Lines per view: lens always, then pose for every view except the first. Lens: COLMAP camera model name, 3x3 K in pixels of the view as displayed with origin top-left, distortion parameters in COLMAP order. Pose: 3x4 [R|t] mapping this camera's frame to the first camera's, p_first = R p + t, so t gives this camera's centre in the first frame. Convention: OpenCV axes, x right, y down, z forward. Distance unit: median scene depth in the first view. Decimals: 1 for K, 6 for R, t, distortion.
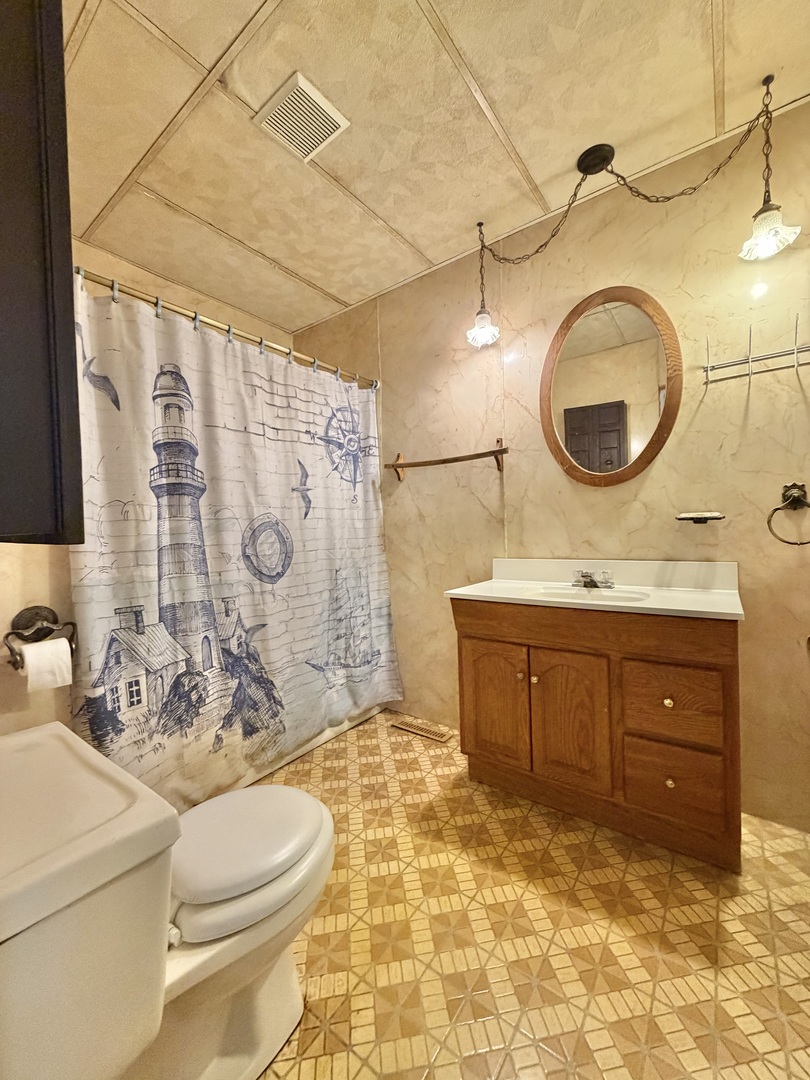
lens RADIAL K [[429.4, 0, 406.6], [0, 429.4, 539.6], [0, 0, 1]] dist [-0.000371, 0.000393]
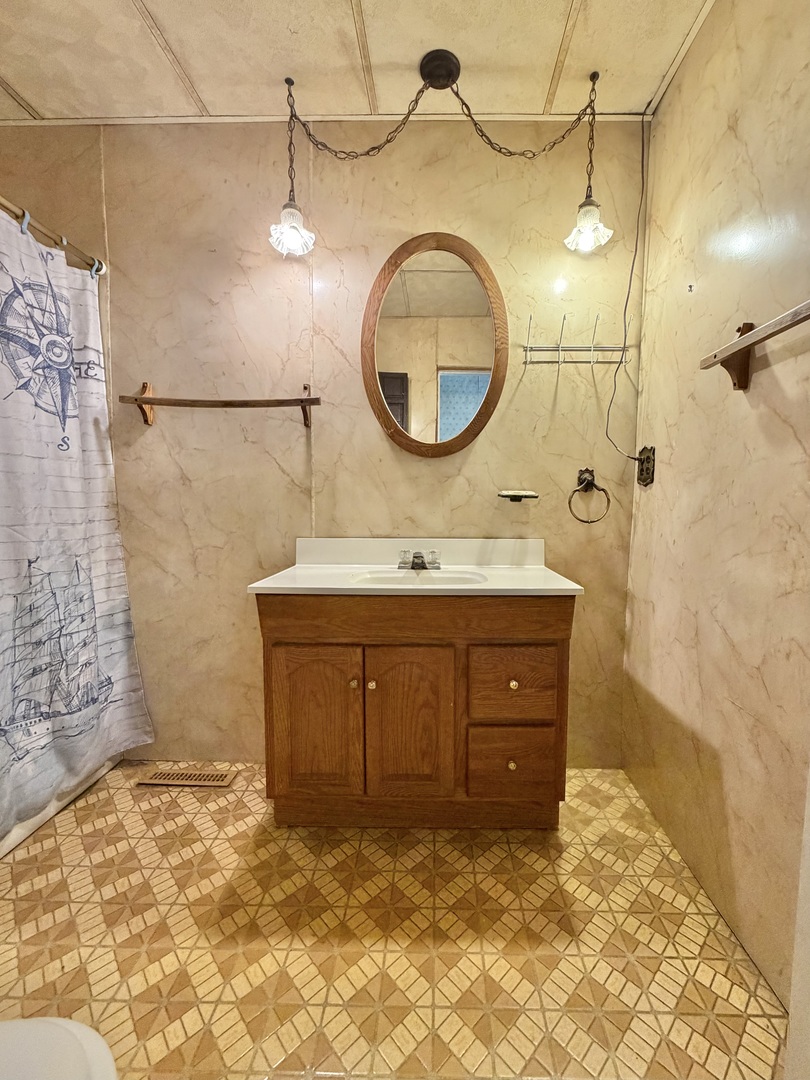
lens RADIAL K [[429.4, 0, 382.7], [0, 429.4, 538.0], [0, 0, 1]] dist [-0.000371, 0.000393]
pose [[0.811533, -0.010984, 0.584204, -0.148440], [-0.015519, 0.999065, 0.040343, 0.010803], [-0.584101, -0.041806, 0.810604, 0.309494]]
